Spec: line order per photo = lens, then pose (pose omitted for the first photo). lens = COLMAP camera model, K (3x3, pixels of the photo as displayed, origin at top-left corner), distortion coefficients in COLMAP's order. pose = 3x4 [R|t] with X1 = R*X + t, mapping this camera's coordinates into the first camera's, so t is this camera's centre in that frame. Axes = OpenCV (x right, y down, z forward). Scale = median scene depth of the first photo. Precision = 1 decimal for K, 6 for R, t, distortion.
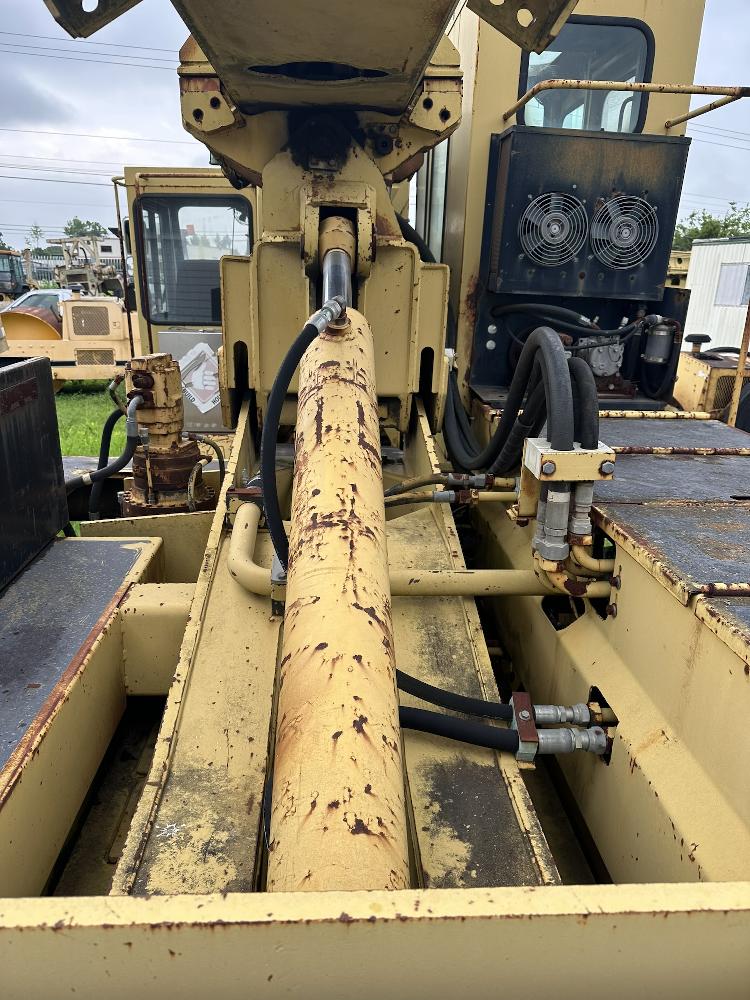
lens RADIAL K [[710.5, 0, 385.9], [0, 710.5, 501.9], [0, 0, 1]] dist [0.119000, -0.202852]
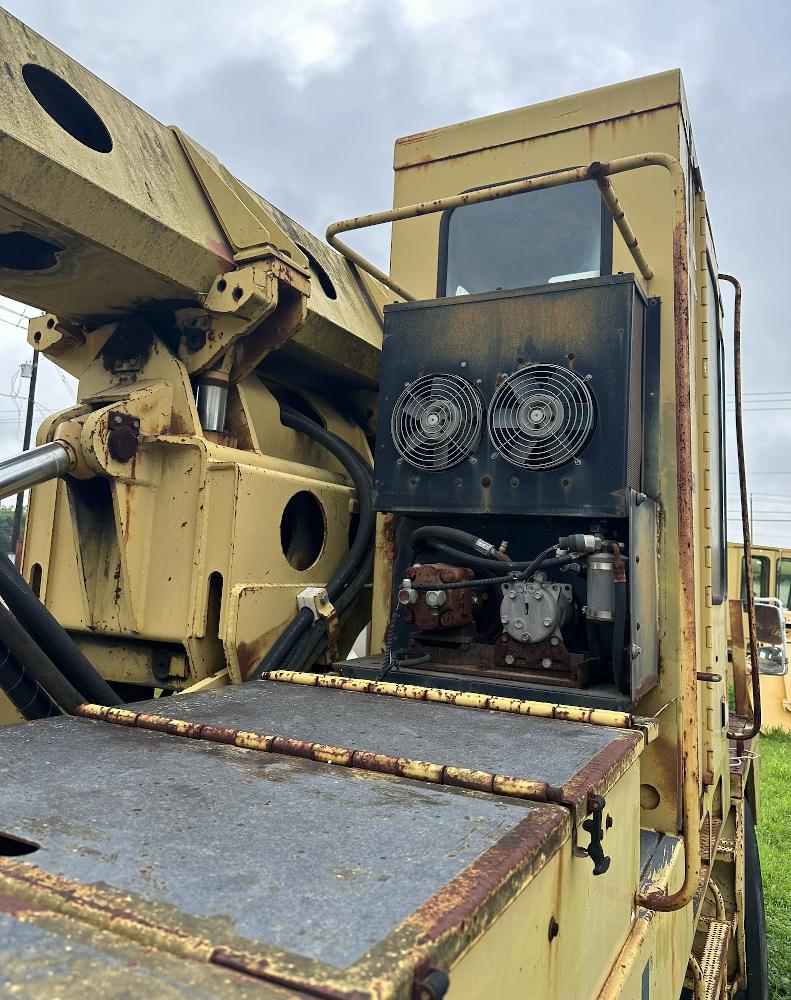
lens RADIAL K [[743.8, 0, 381.9], [0, 743.8, 467.2], [0, 0, 1]] dist [0.031841, -0.003229]
pose [[0.848643, -0.066416, -0.524780, 0.599078], [-0.182503, 0.894405, -0.408328, -0.039007], [0.496485, 0.442299, 0.746910, 0.491685]]
